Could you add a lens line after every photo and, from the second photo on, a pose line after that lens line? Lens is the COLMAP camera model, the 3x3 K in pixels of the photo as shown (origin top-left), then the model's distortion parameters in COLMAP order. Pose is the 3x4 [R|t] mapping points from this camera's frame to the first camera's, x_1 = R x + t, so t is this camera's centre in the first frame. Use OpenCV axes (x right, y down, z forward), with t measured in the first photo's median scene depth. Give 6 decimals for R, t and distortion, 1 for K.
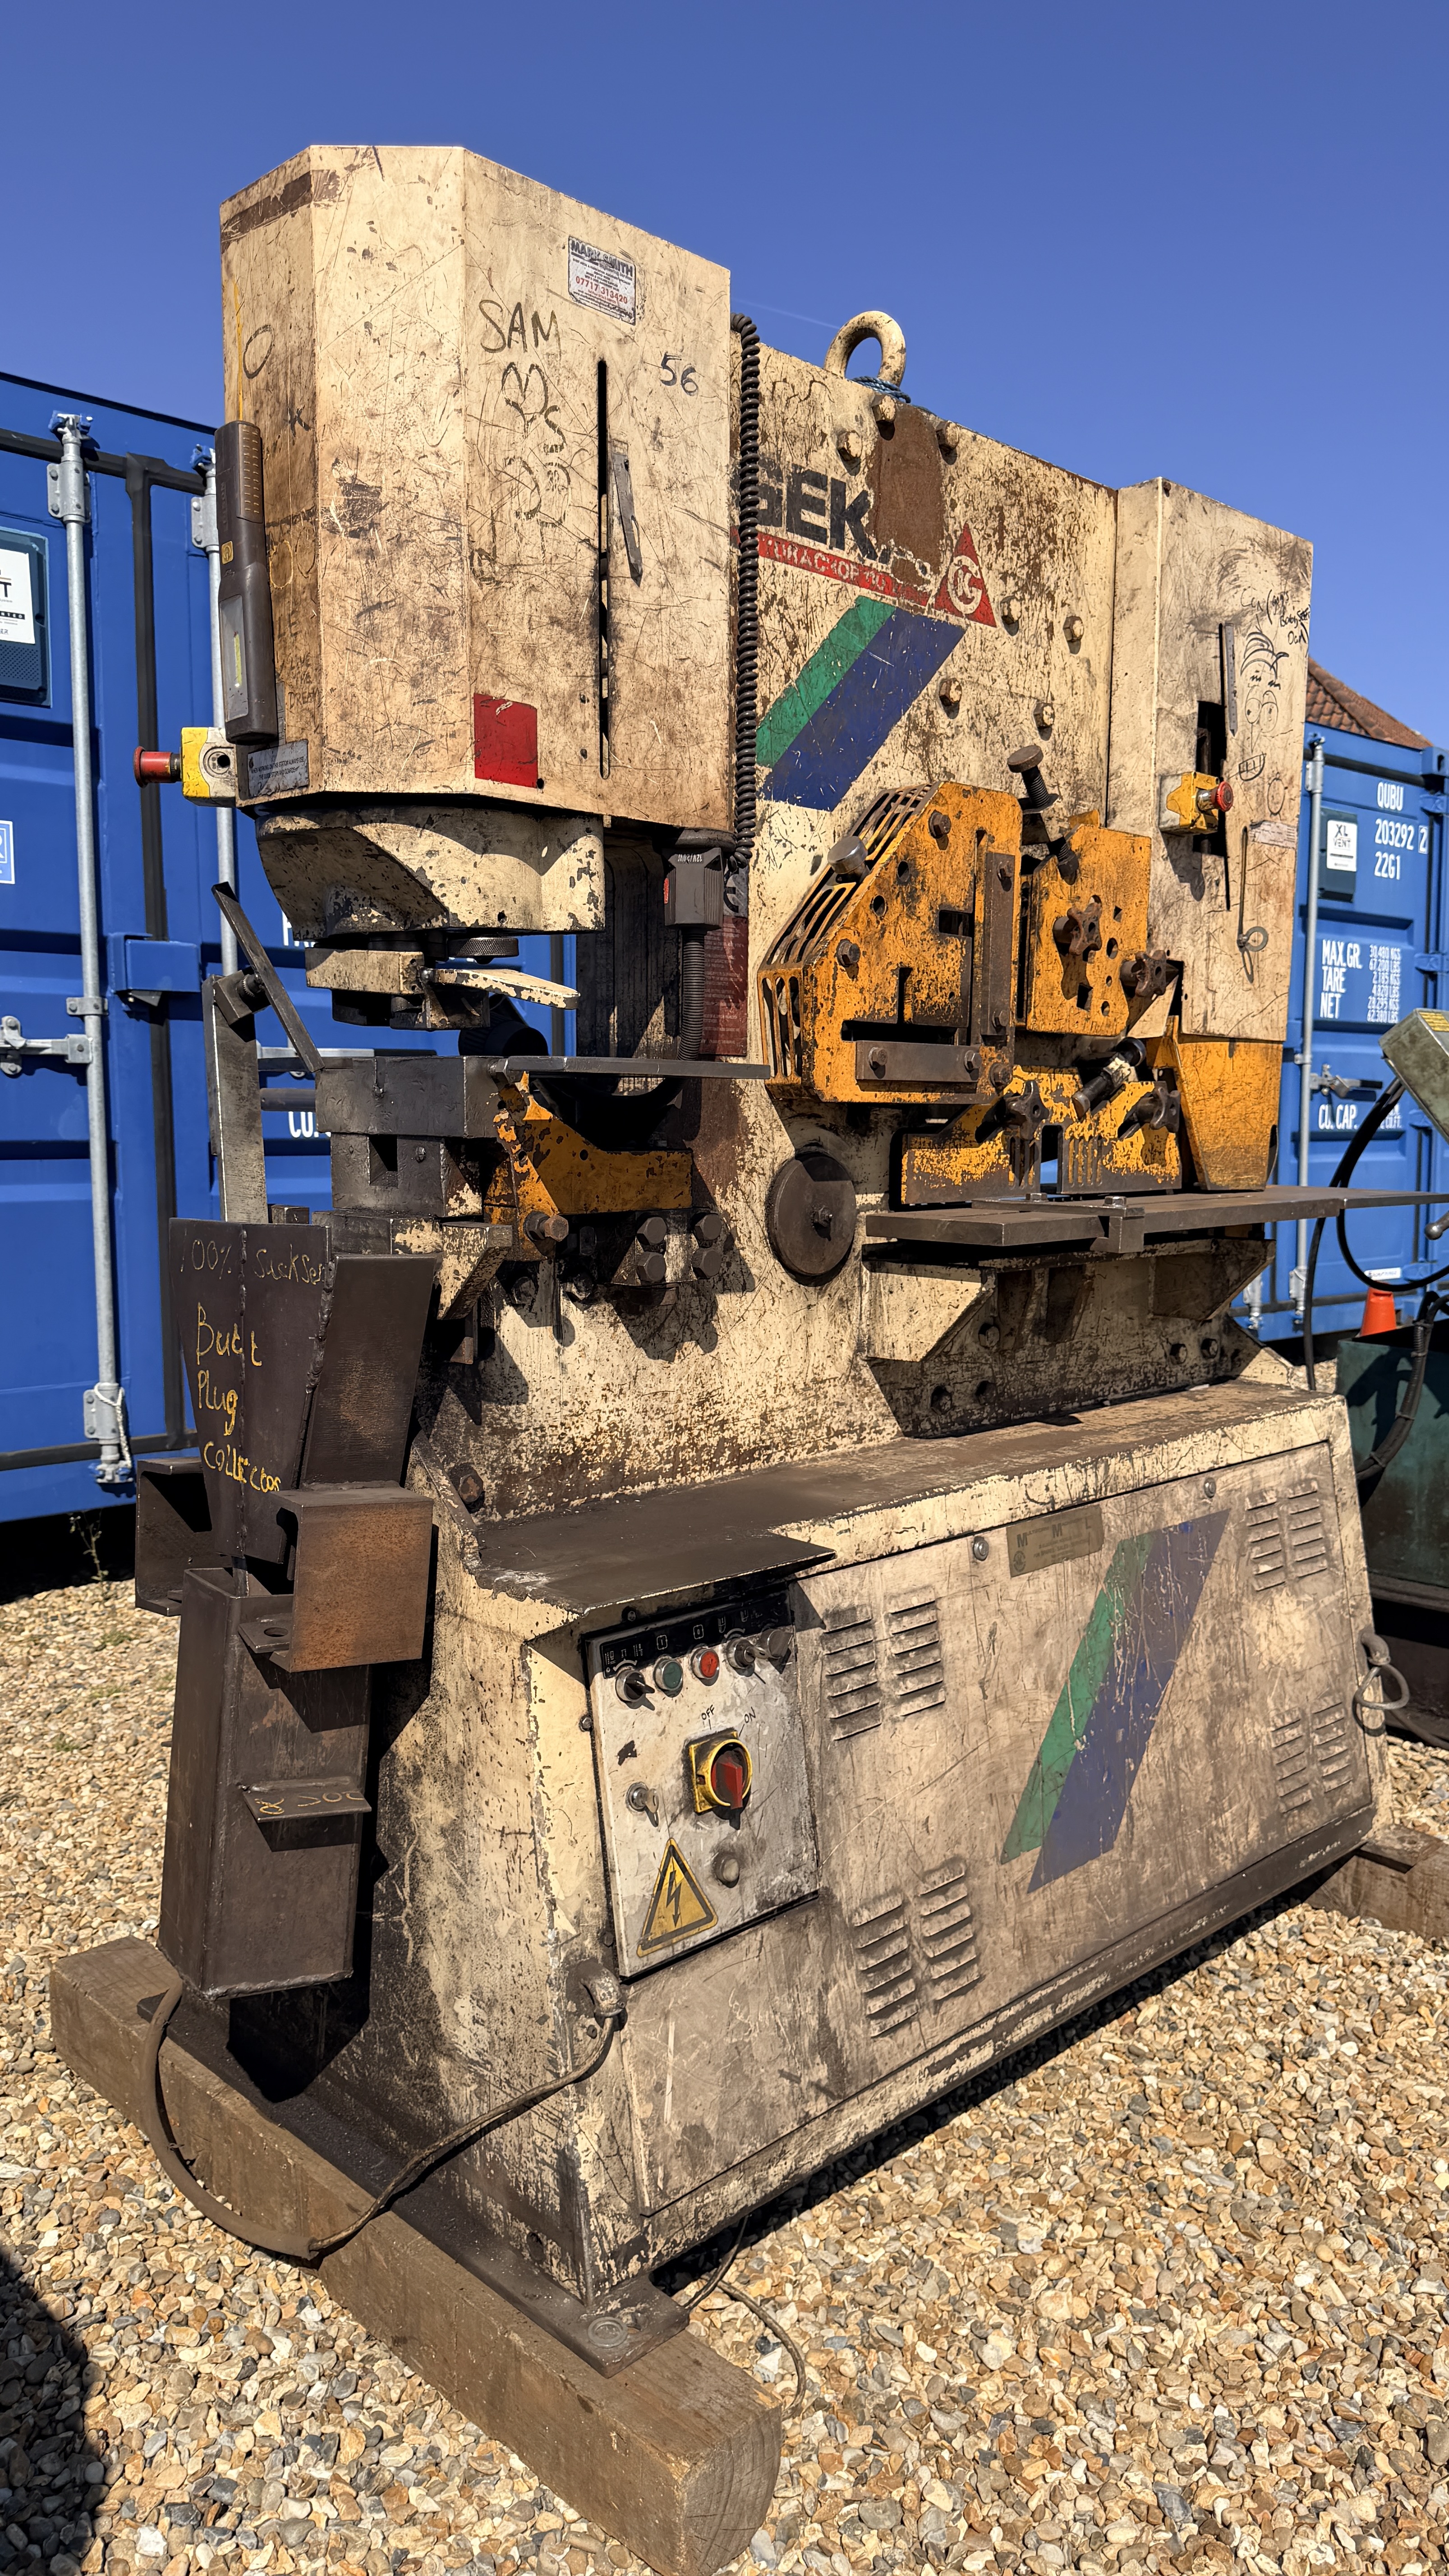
lens RADIAL K [[1803.9, 0, 724.5], [0, 1803.9, 1288.0], [0, 0, 1]] dist [0.191112, -0.467893]
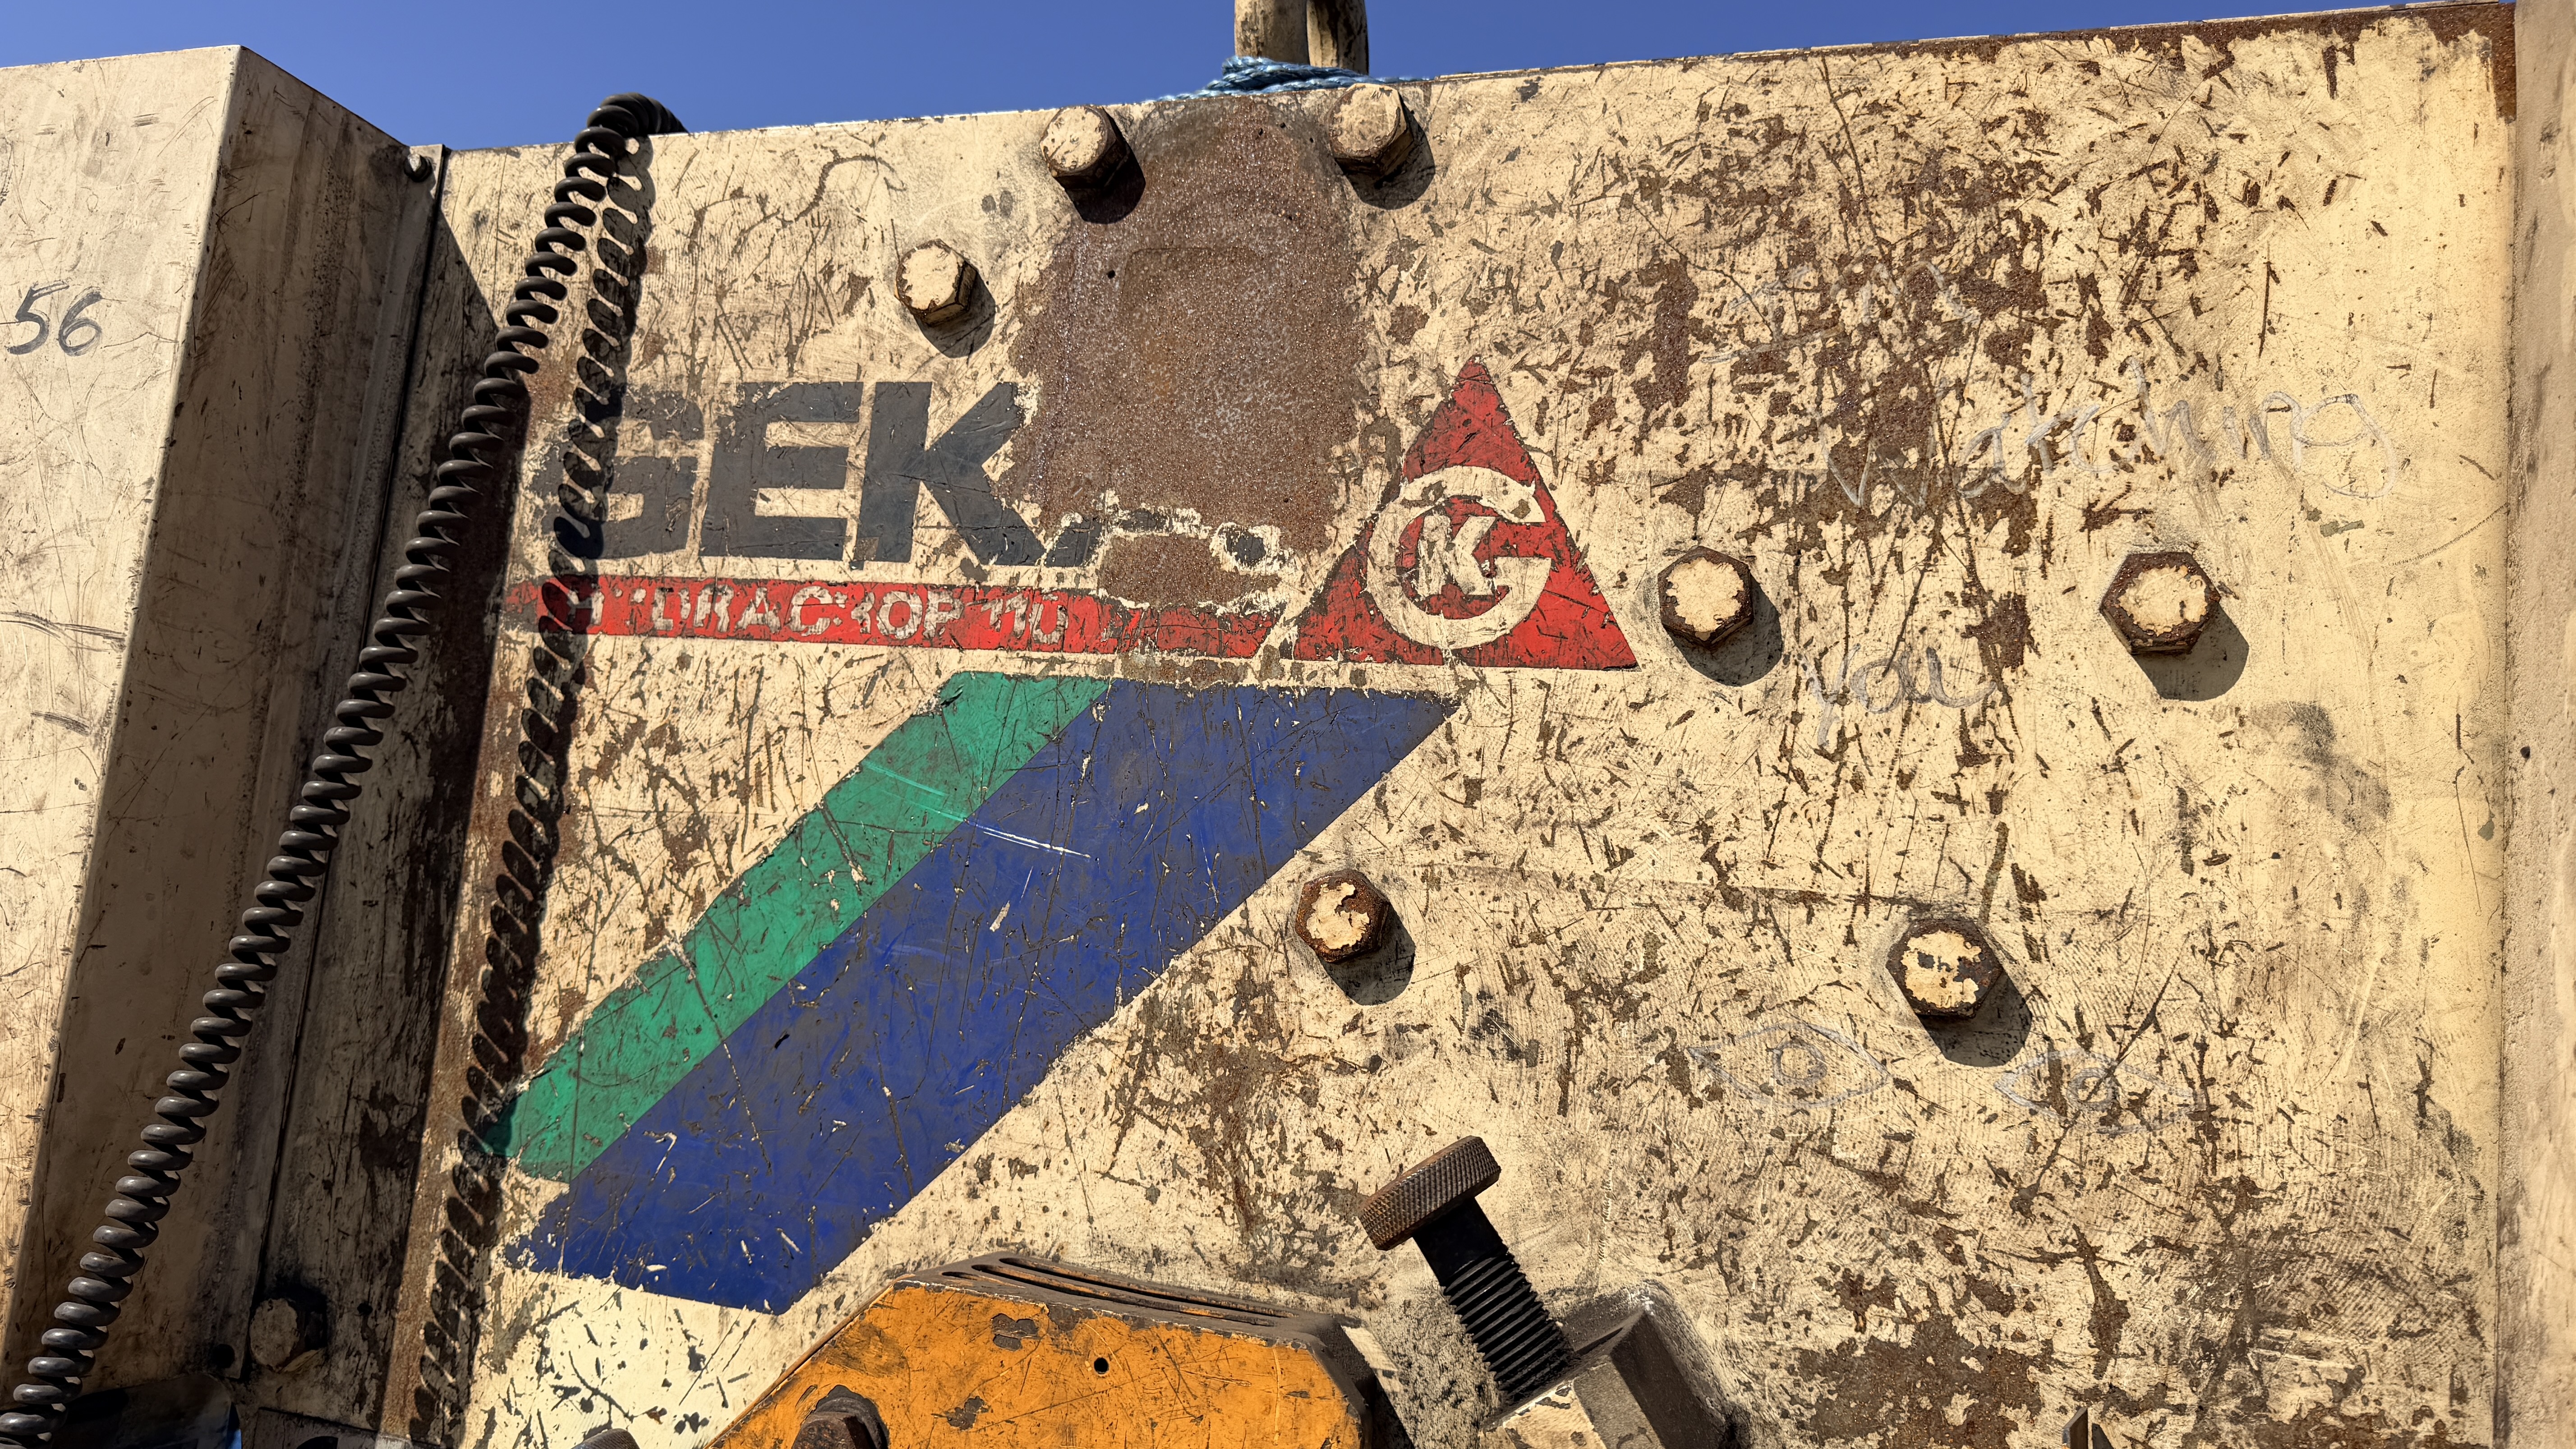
lens RADIAL K [[1803.9, 0, 1265.3], [0, 1803.9, 711.6], [0, 0, 1]] dist [0.191112, -0.467893]
pose [[0.449918, -0.095363, -0.887964, 0.431718], [-0.181929, 0.963646, -0.195672, -0.345526], [0.874343, 0.249583, 0.416213, 0.999936]]
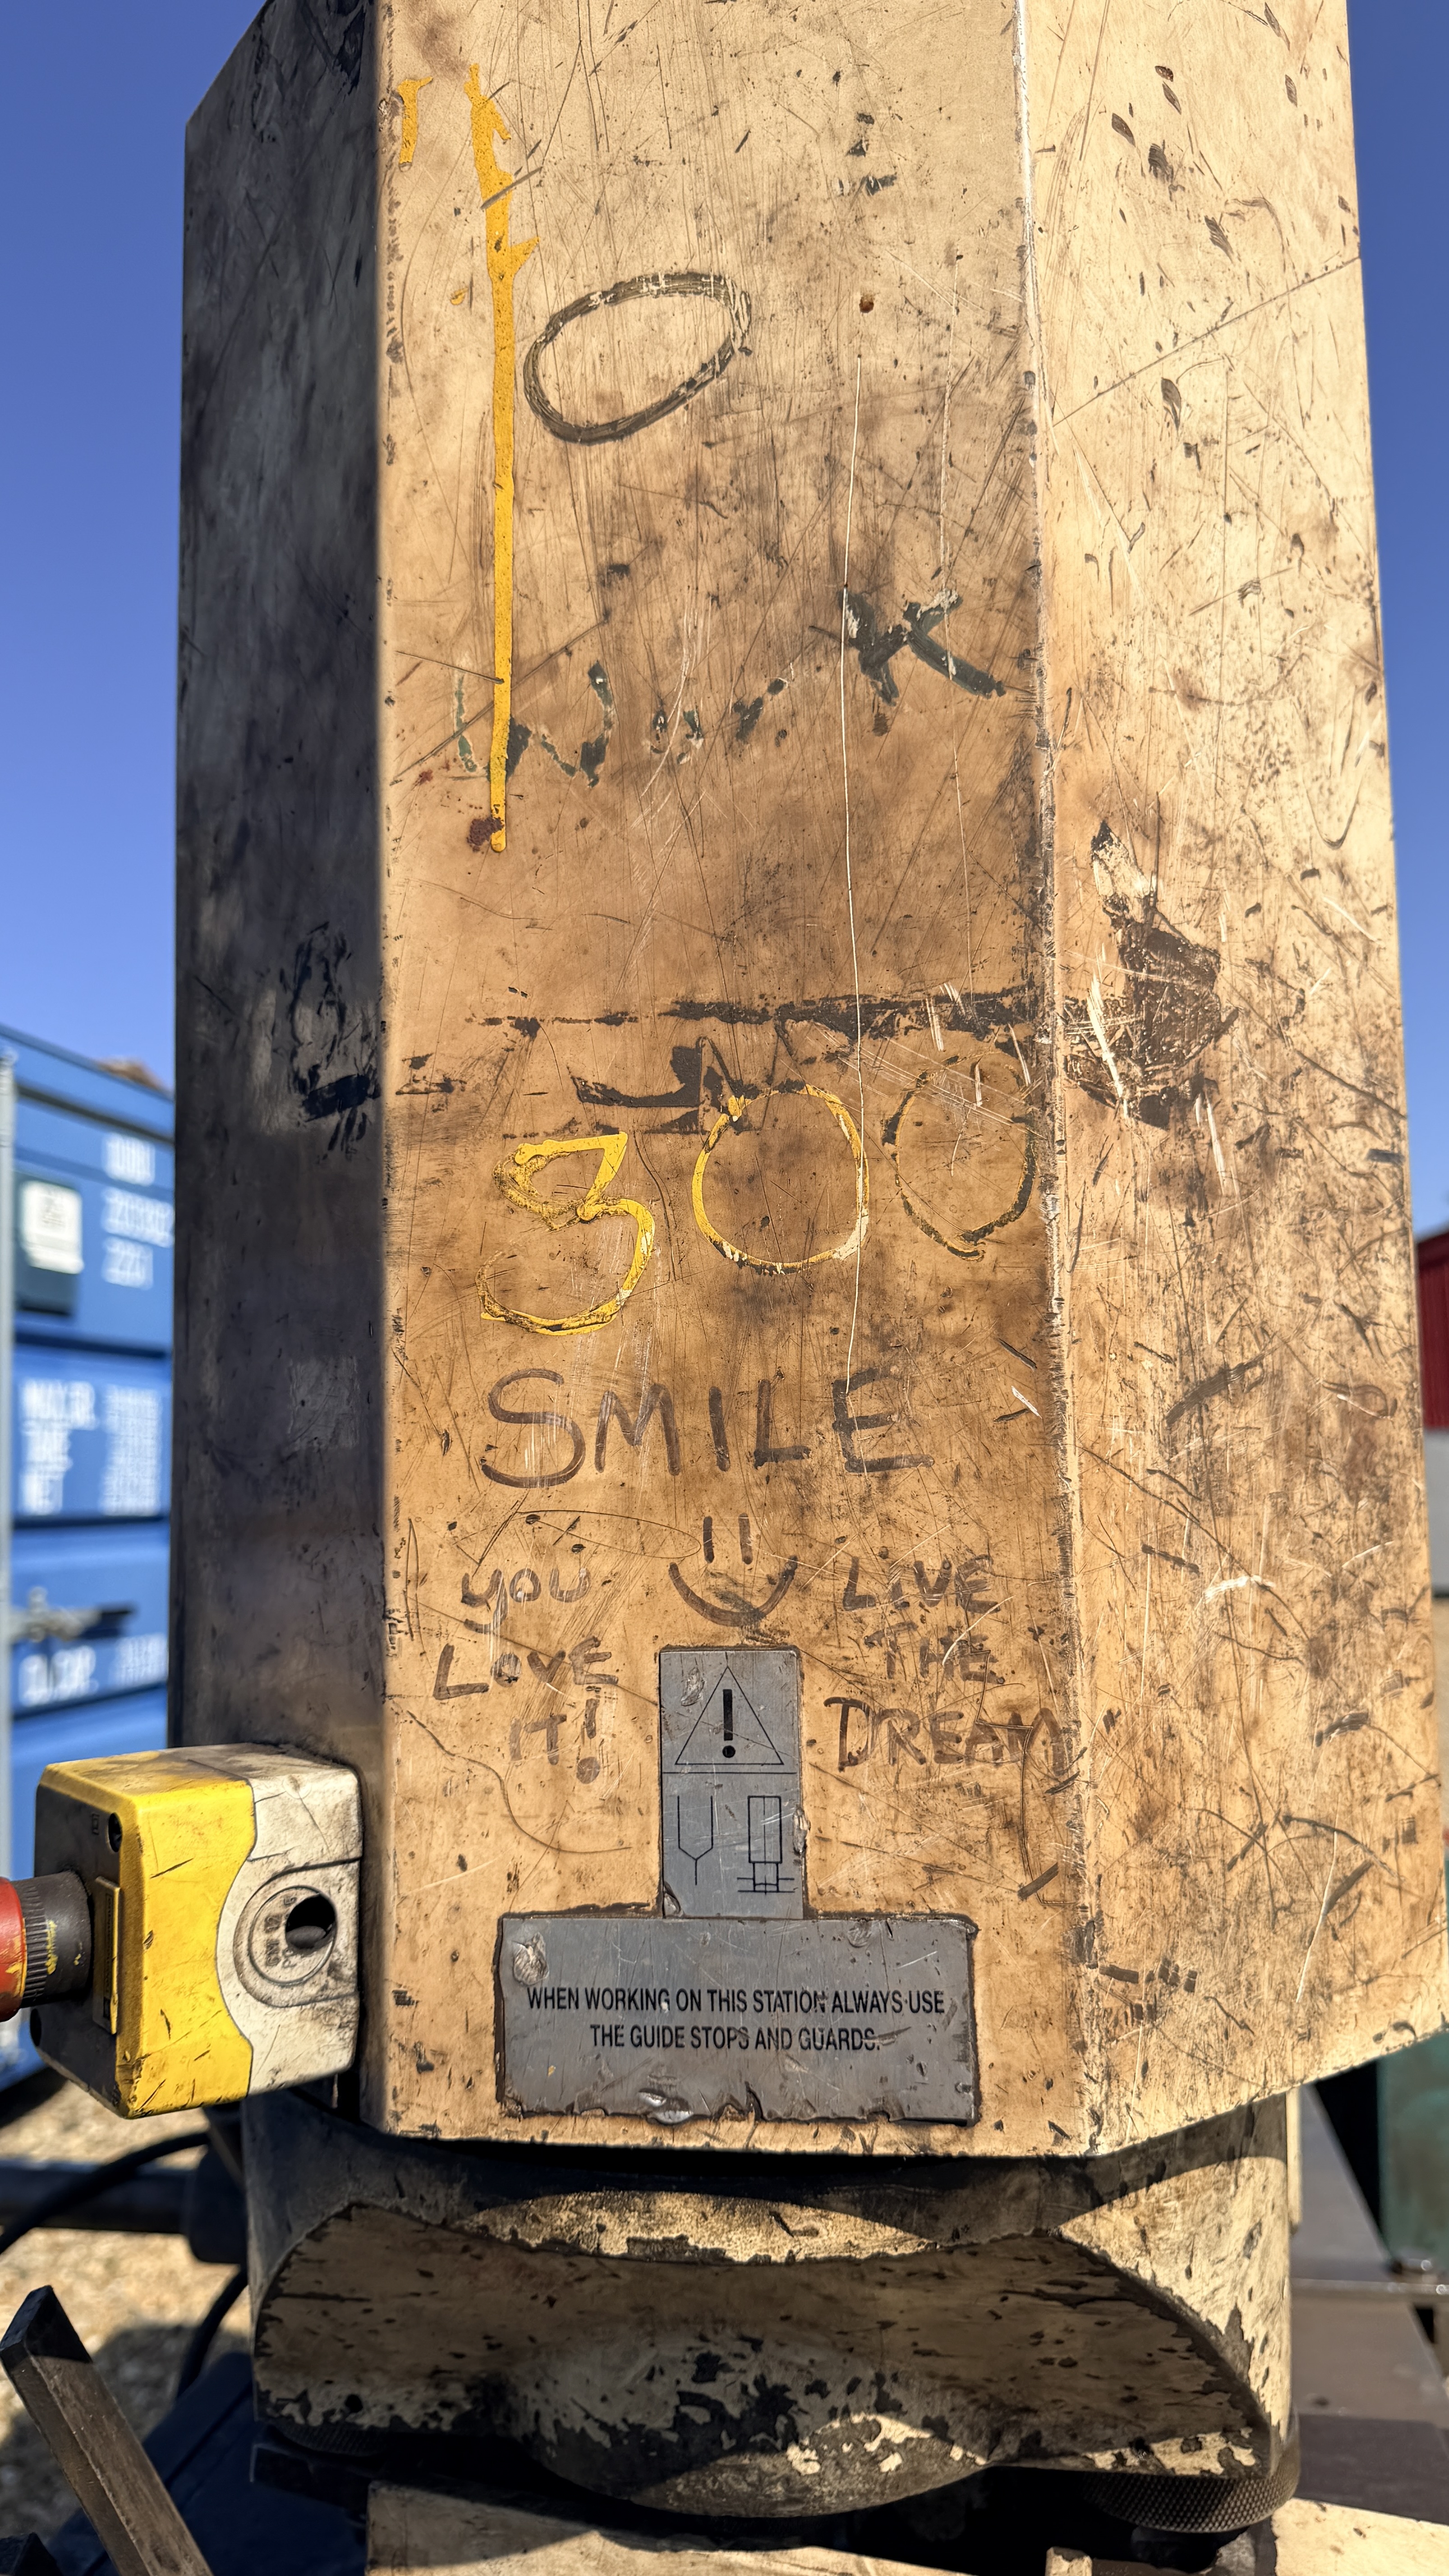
lens RADIAL K [[1871.4, 0, 783.1], [0, 1871.4, 1333.7], [0, 0, 1]] dist [0.037306, -0.069157]
pose [[0.811273, 0.023881, 0.584180, -0.326938], [0.094686, 0.980609, -0.171582, -0.281784], [-0.576949, 0.194513, 0.793280, 0.687243]]
